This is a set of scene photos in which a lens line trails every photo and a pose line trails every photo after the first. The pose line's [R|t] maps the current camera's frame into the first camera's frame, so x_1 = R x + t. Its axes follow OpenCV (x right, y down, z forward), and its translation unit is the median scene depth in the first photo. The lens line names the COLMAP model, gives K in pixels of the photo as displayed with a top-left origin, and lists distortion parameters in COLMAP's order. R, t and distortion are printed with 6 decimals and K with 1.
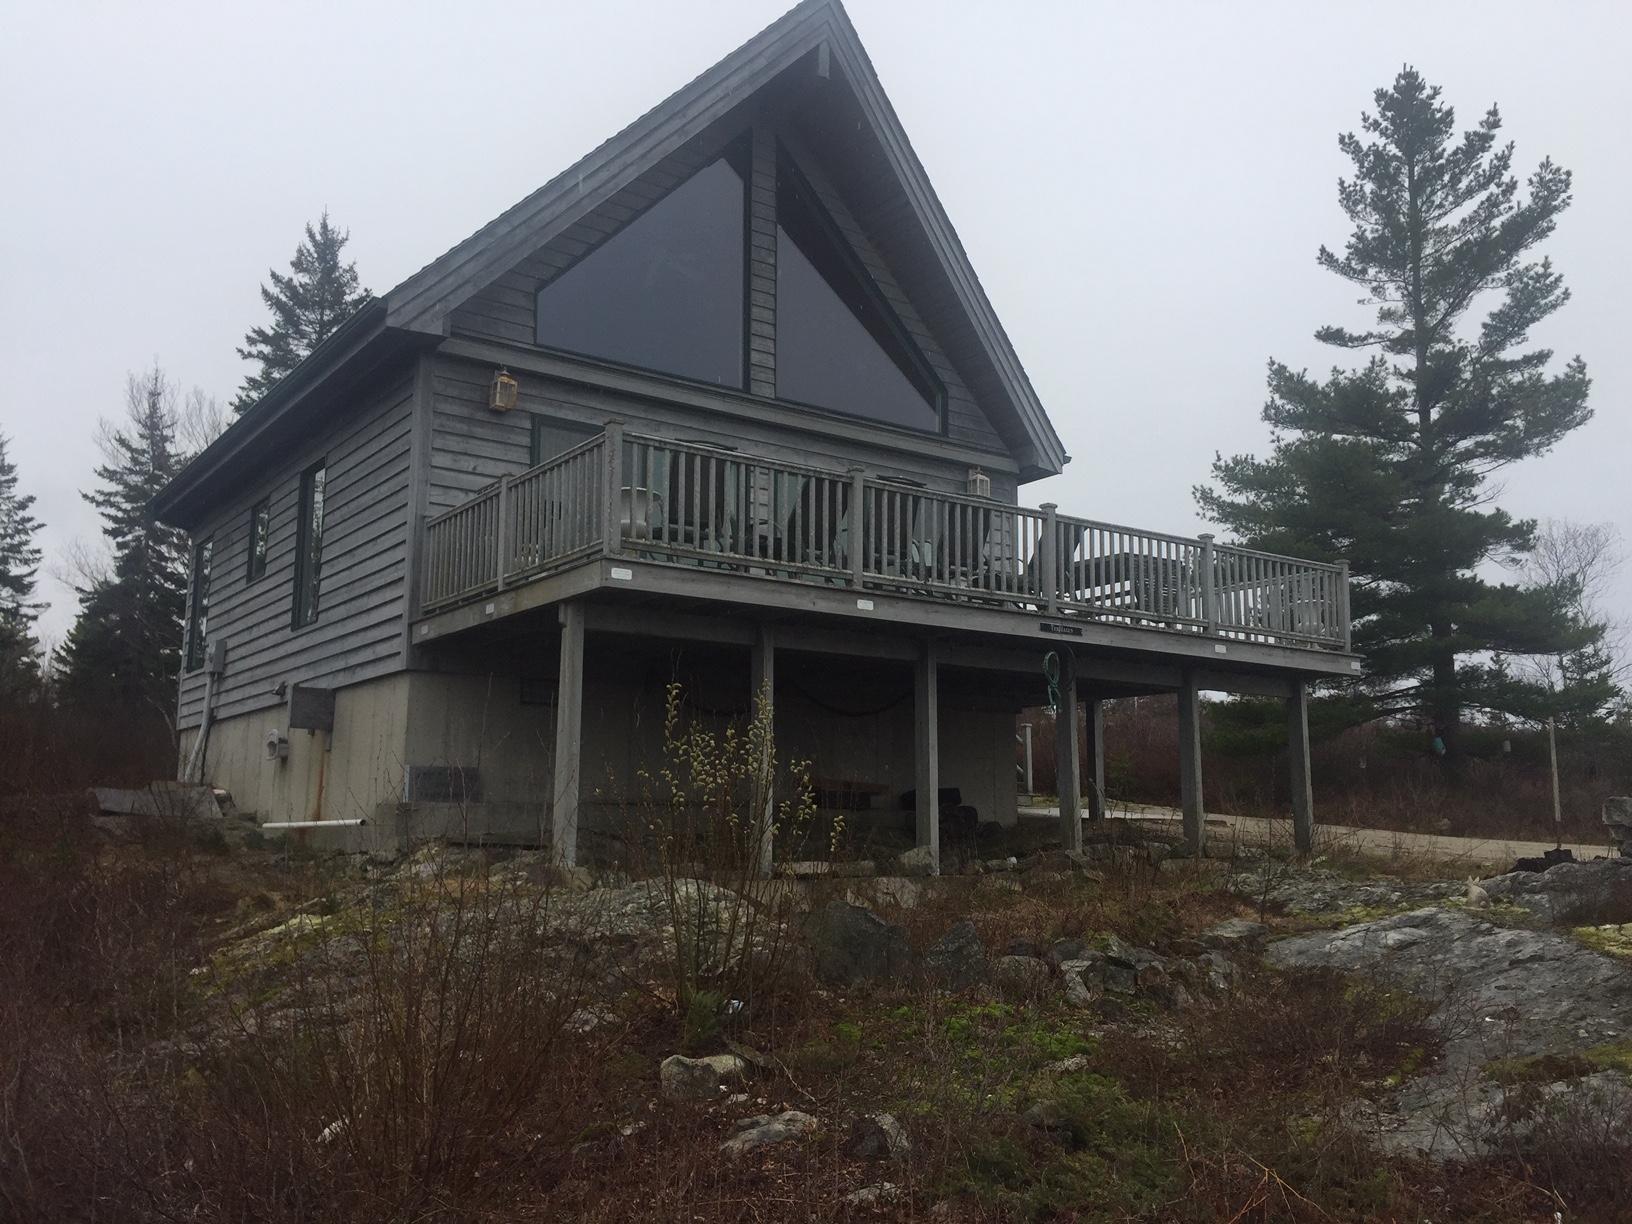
lens RADIAL K [[1399.8, 0, 816.0], [0, 1399.8, 612.0], [0, 0, 1]] dist [0.125229, 0.000578]
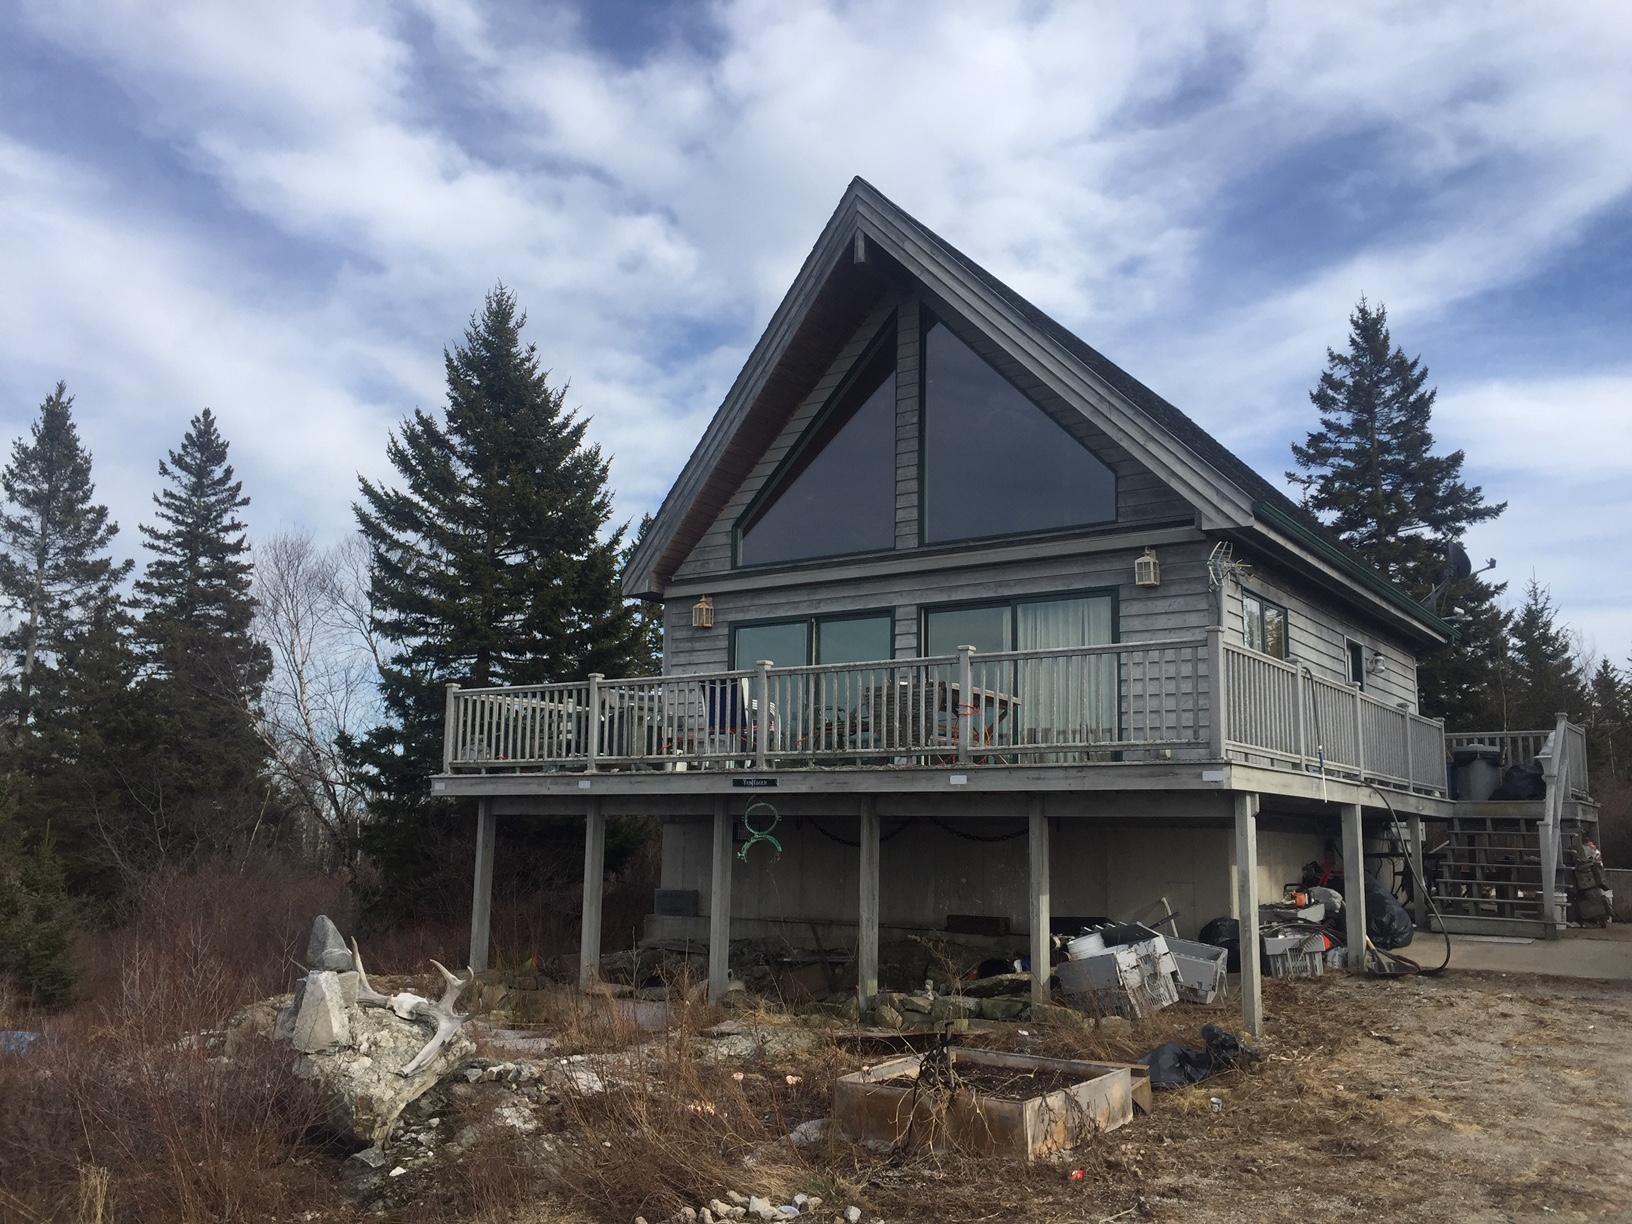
lens RADIAL K [[1399.8, 0, 816.0], [0, 1399.8, 612.0], [0, 0, 1]] dist [0.125229, 0.000578]
pose [[0.345046, -0.154110, -0.925847, 1.081417], [0.127848, 0.984951, -0.116301, 0.013481], [0.929838, -0.078239, 0.359556, 0.627309]]
